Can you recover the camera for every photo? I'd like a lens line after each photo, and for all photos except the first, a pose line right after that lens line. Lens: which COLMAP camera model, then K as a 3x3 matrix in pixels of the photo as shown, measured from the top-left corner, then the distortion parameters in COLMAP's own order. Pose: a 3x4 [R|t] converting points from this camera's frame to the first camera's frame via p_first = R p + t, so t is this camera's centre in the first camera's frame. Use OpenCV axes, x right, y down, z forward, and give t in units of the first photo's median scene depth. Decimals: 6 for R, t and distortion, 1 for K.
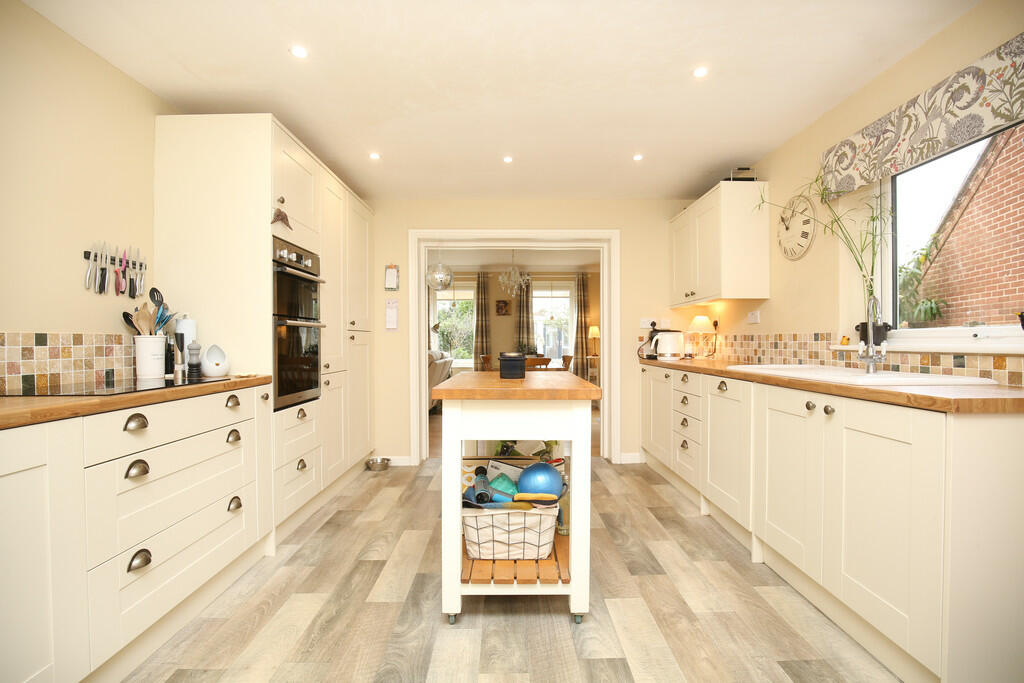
lens RADIAL K [[470.2, 0, 512.2], [0, 470.2, 344.3], [0, 0, 1]] dist [-0.035366, 0.005450]
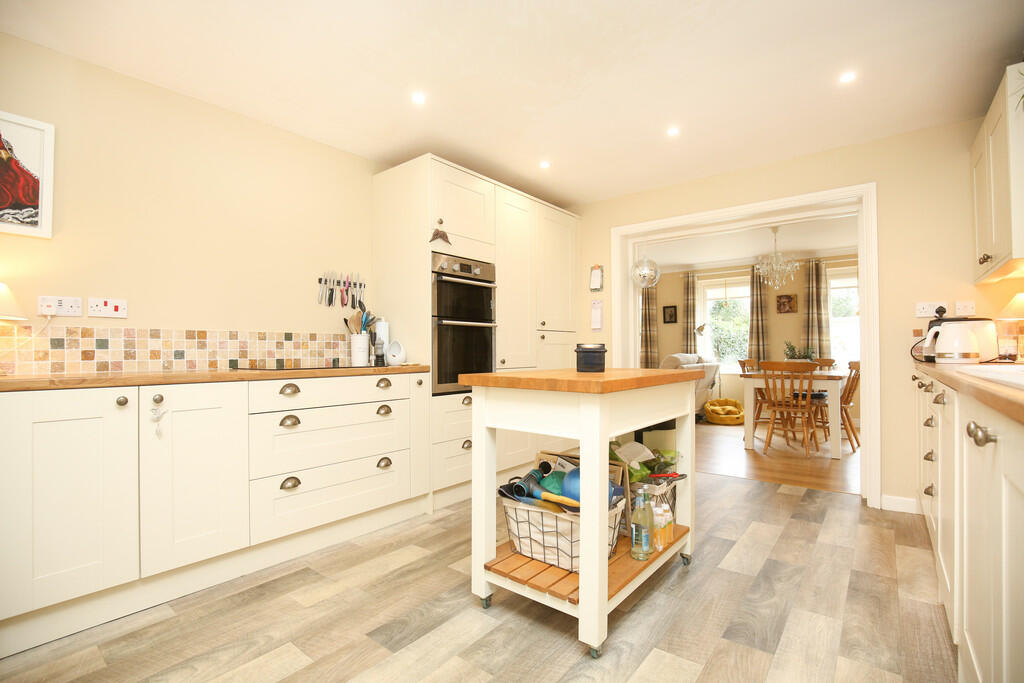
lens RADIAL K [[470.2, 0, 511.6], [0, 470.2, 345.3], [0, 0, 1]] dist [-0.035366, 0.005450]
pose [[0.773370, -0.008463, -0.633898, 0.444883], [-0.001431, 0.999885, -0.015095, 0.032671], [0.633953, 0.012581, 0.773269, 0.189410]]
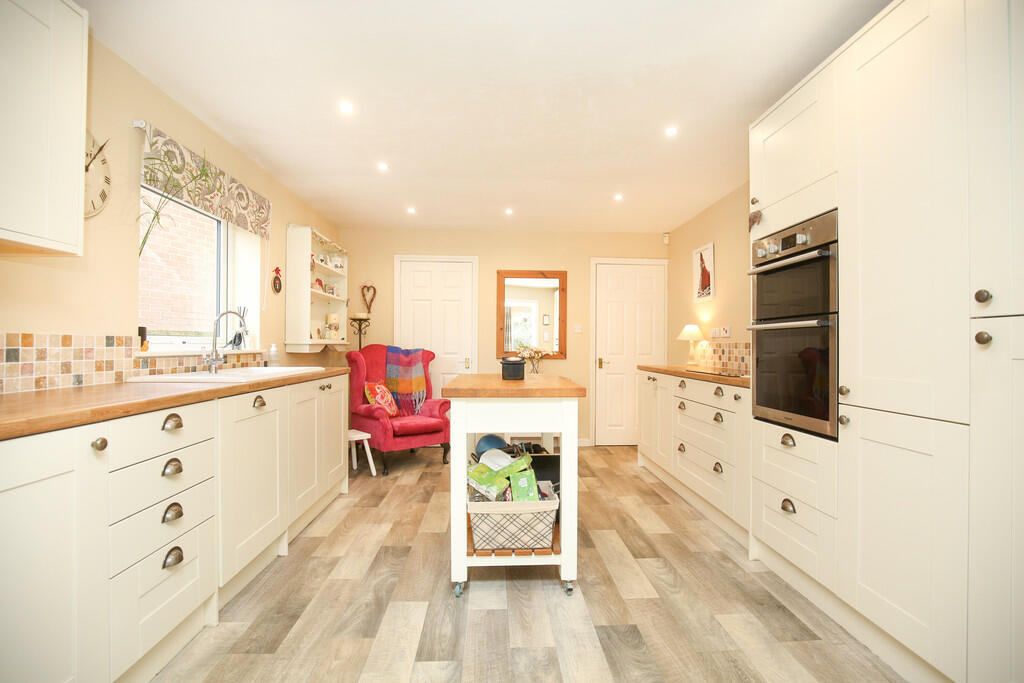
lens RADIAL K [[470.2, 0, 517.0], [0, 470.2, 342.8], [0, 0, 1]] dist [-0.035366, 0.005450]
pose [[-0.999103, -0.001222, -0.042318, 0.038778], [-0.001189, 0.999999, -0.000810, -0.015579], [0.042319, -0.000759, -0.999104, 2.067776]]
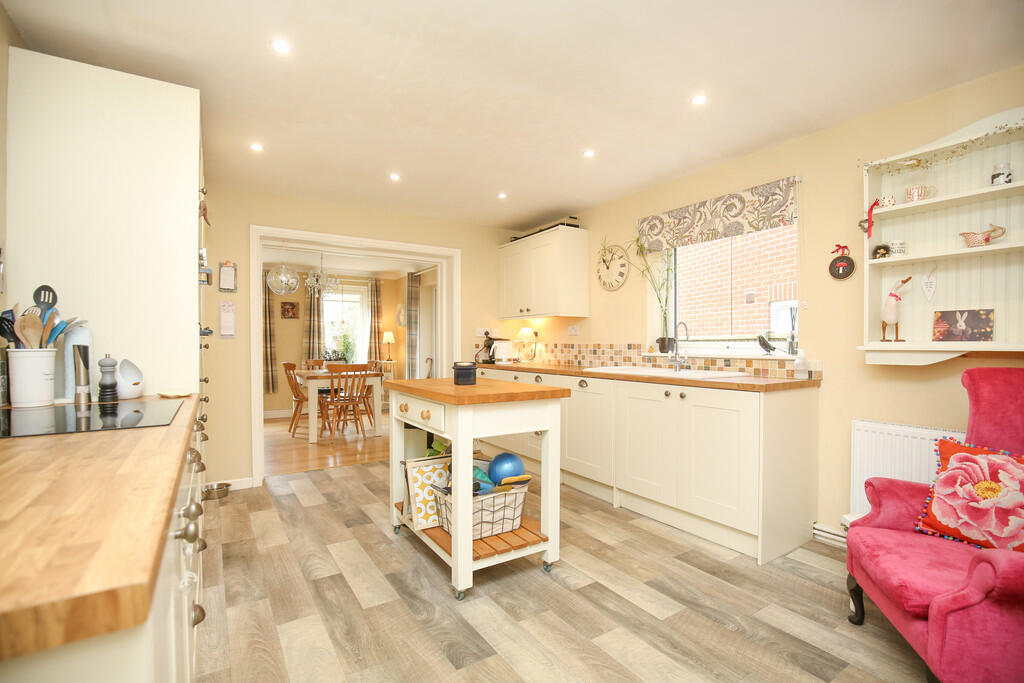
lens RADIAL K [[470.2, 0, 510.1], [0, 470.2, 344.2], [0, 0, 1]] dist [-0.035366, 0.005450]
pose [[0.845775, 0.001030, 0.533539, -0.503855], [0.001473, 0.999990, -0.004266, -0.020942], [-0.533538, 0.004394, 0.845765, -0.034364]]
